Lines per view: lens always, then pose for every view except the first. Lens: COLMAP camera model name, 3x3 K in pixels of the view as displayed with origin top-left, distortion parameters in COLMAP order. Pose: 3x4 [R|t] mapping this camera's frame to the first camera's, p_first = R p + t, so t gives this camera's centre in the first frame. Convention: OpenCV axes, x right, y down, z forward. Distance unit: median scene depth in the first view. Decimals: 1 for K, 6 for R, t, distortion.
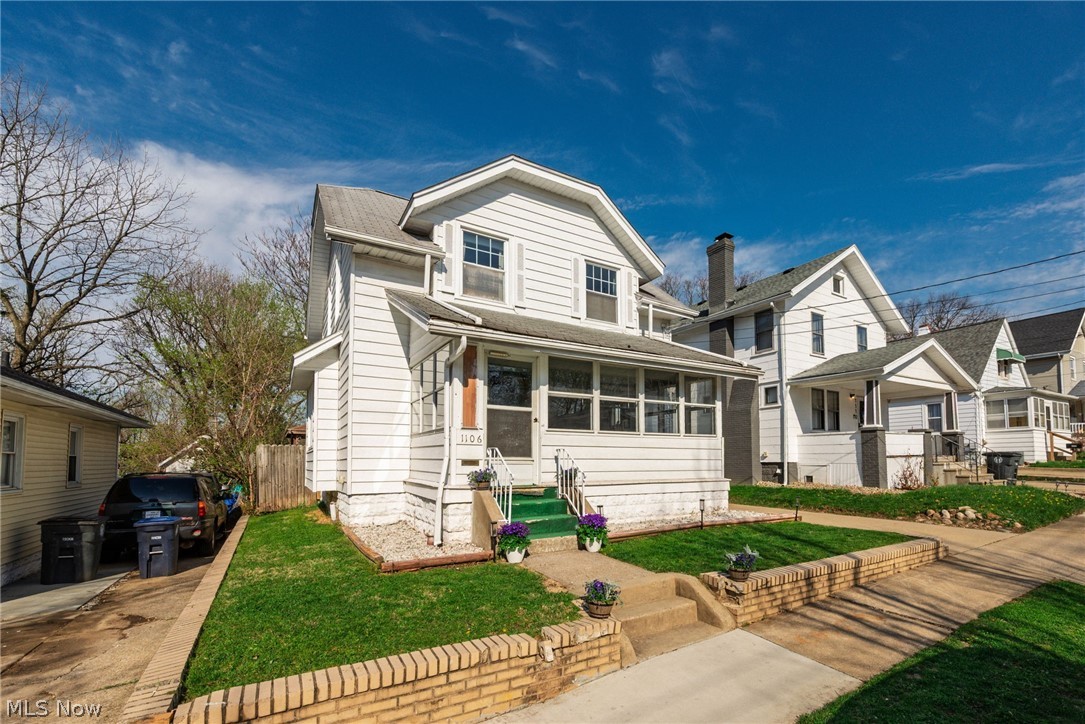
lens RADIAL K [[560.8, 0, 622.5], [0, 560.8, 387.8], [0, 0, 1]] dist [-0.001771, -0.000285]
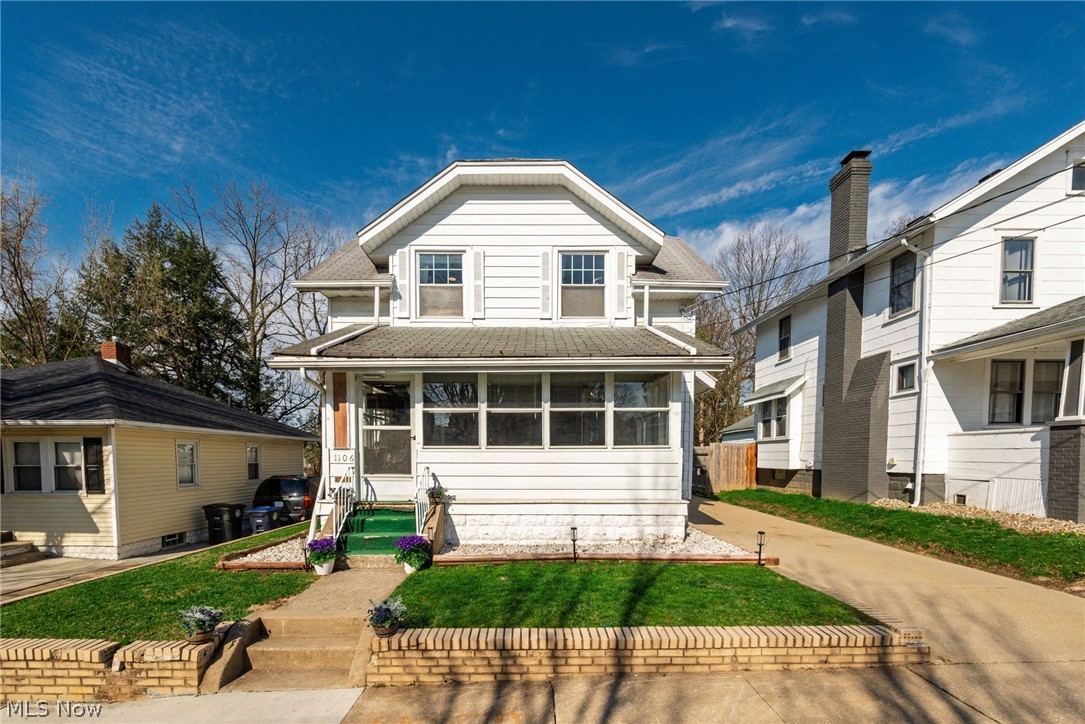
lens RADIAL K [[540.3, 0, 532.3], [0, 540.3, 449.5], [0, 0, 1]] dist [-0.004453, -0.000167]
pose [[0.786878, -0.001918, -0.617106, 0.485542], [0.079772, 0.991921, 0.098635, -0.000907], [0.611931, -0.126842, 0.780674, 0.285685]]
